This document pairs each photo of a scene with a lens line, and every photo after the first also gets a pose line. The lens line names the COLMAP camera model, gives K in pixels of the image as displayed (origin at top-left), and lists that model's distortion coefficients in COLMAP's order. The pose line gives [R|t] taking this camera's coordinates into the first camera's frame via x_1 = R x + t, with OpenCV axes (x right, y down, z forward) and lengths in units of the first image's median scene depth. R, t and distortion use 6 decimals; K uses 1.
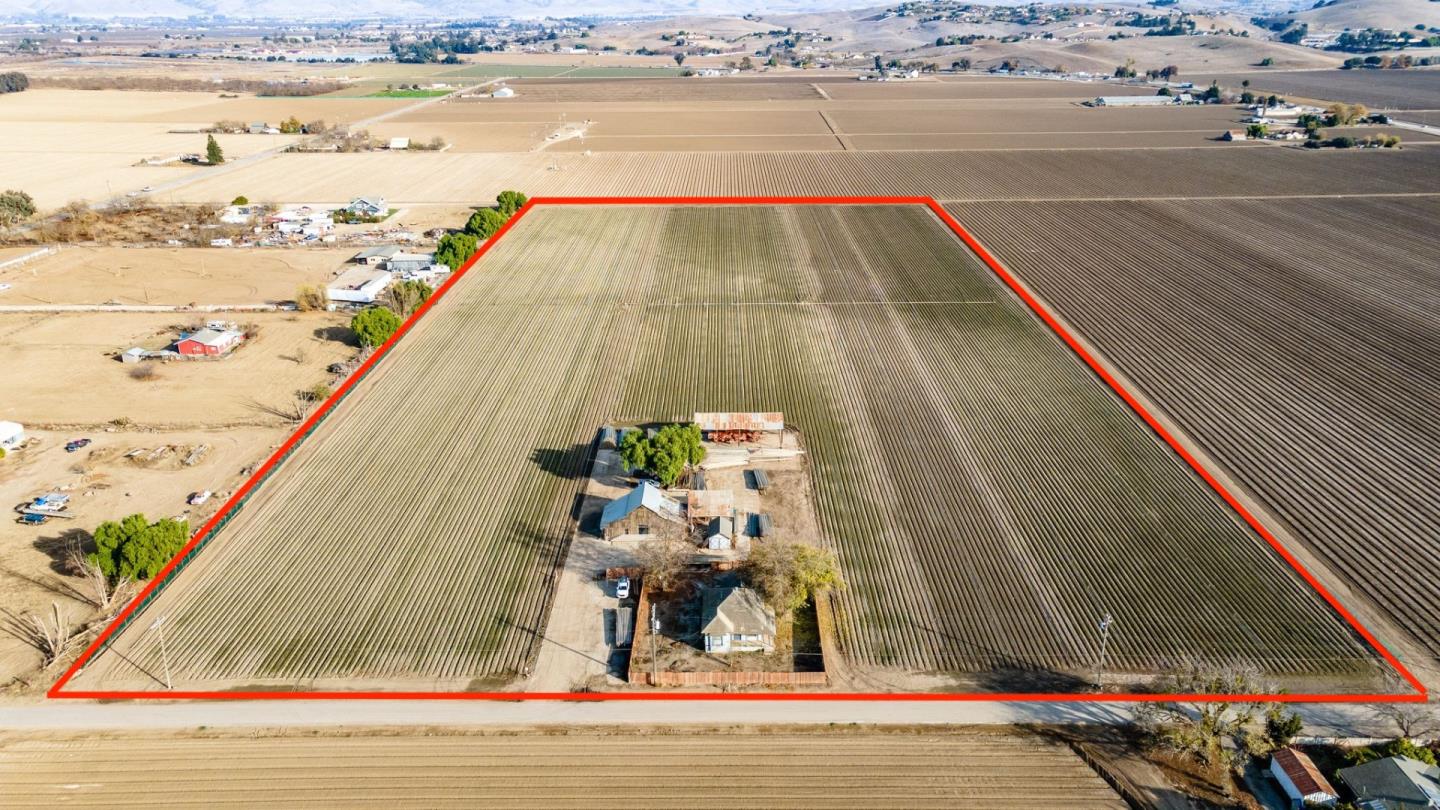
lens RADIAL K [[1060.0, 0, 720.0], [0, 1060.0, 405.0], [0, 0, 1]] dist [0.049794, 0.007645]
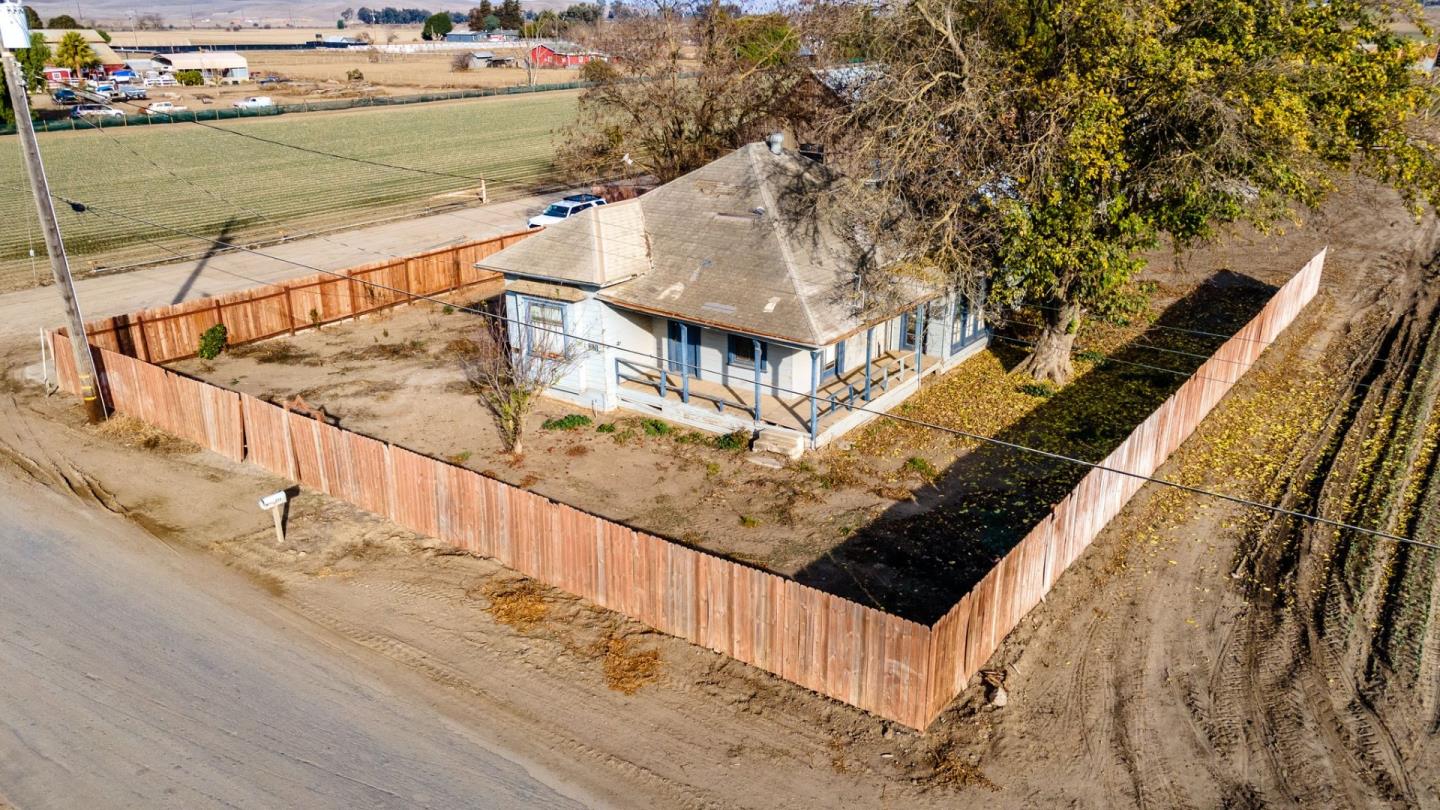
lens RADIAL K [[1060.0, 0, 720.0], [0, 1060.0, 405.0], [0, 0, 1]] dist [0.049794, 0.007645]
pose [[0.808987, 0.199514, -0.552933, 0.128826], [-0.200390, 0.977898, 0.059666, 0.217020], [0.552616, 0.062533, 0.831087, 0.858205]]
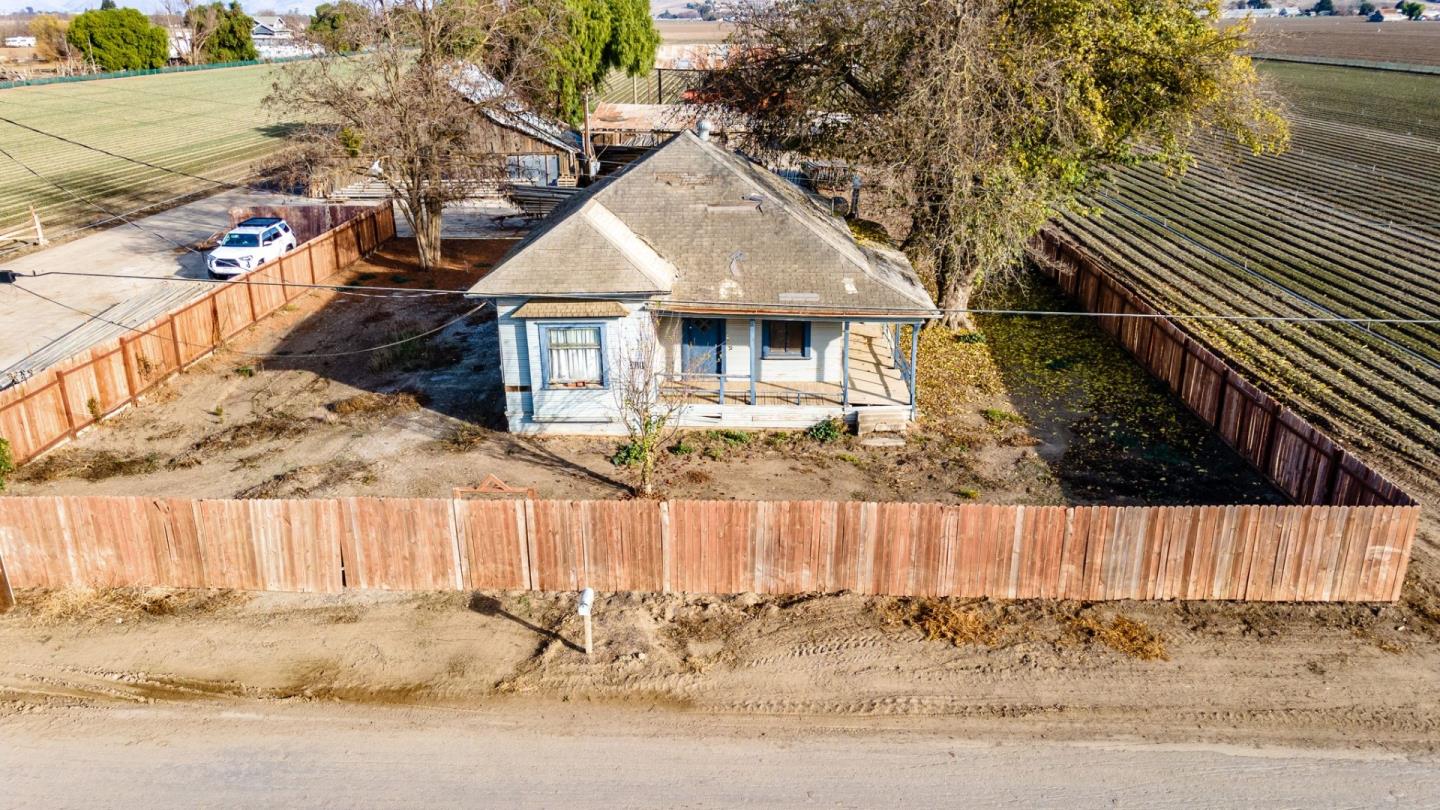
lens RADIAL K [[1060.0, 0, 720.0], [0, 1060.0, 405.0], [0, 0, 1]] dist [0.049794, 0.007645]
pose [[0.999655, 0.009669, -0.024426, 0.023960], [-0.009839, 0.999928, -0.006853, 0.229780], [0.024358, 0.007091, 0.999678, 0.835542]]
